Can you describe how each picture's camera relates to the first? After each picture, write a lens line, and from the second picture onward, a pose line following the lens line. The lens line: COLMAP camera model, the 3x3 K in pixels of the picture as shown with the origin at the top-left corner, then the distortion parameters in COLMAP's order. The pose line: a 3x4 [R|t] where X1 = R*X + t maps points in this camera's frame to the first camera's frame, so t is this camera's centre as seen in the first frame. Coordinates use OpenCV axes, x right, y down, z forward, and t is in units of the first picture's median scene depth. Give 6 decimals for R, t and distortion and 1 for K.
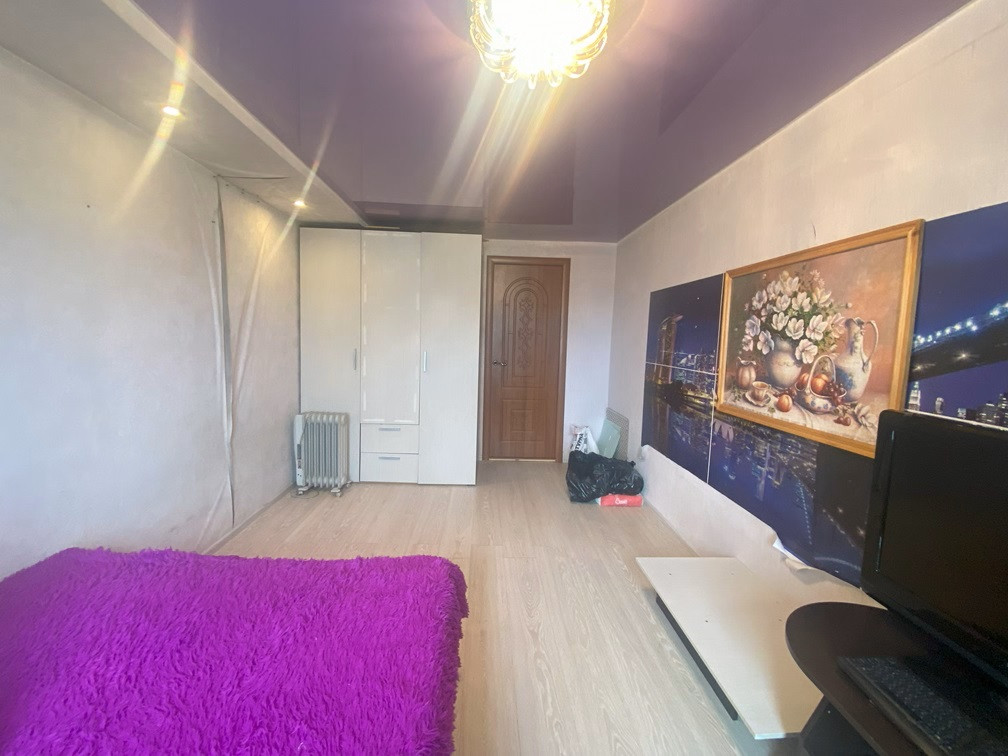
lens RADIAL K [[402.7, 0, 502.9], [0, 402.7, 374.2], [0, 0, 1]] dist [-0.001117, -0.008229]
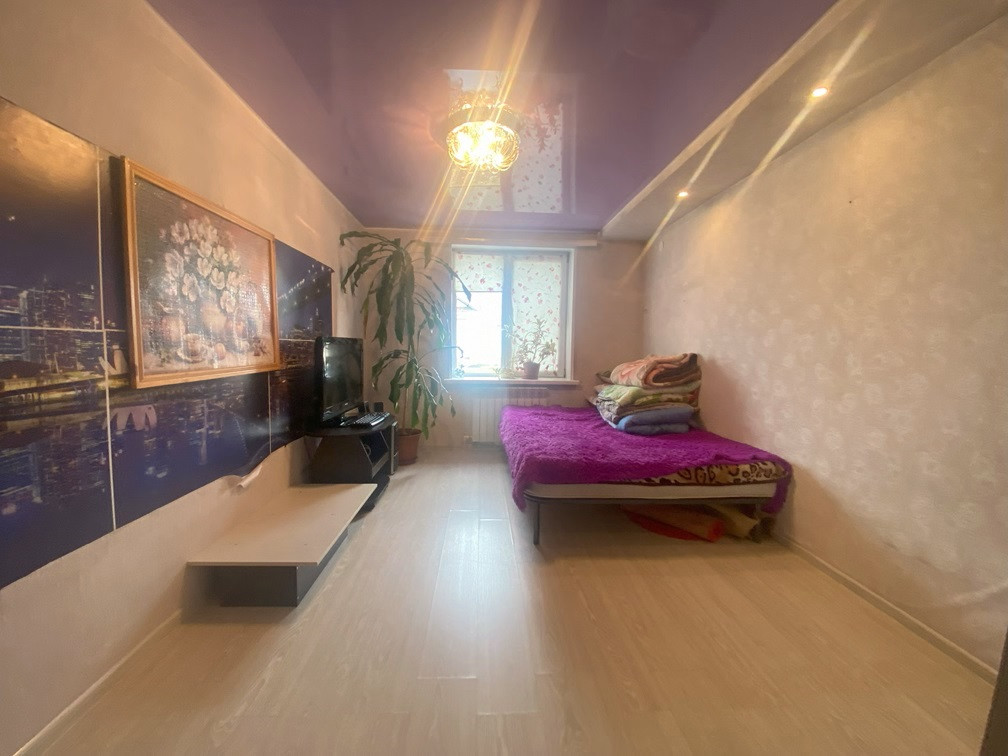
lens RADIAL K [[402.7, 0, 504.9], [0, 402.7, 374.6], [0, 0, 1]] dist [-0.001117, -0.008229]
pose [[-0.999142, -0.038592, -0.015013, -0.016023], [-0.040543, 0.985463, 0.164981, -0.064910], [0.008428, 0.165448, -0.986183, 1.908981]]
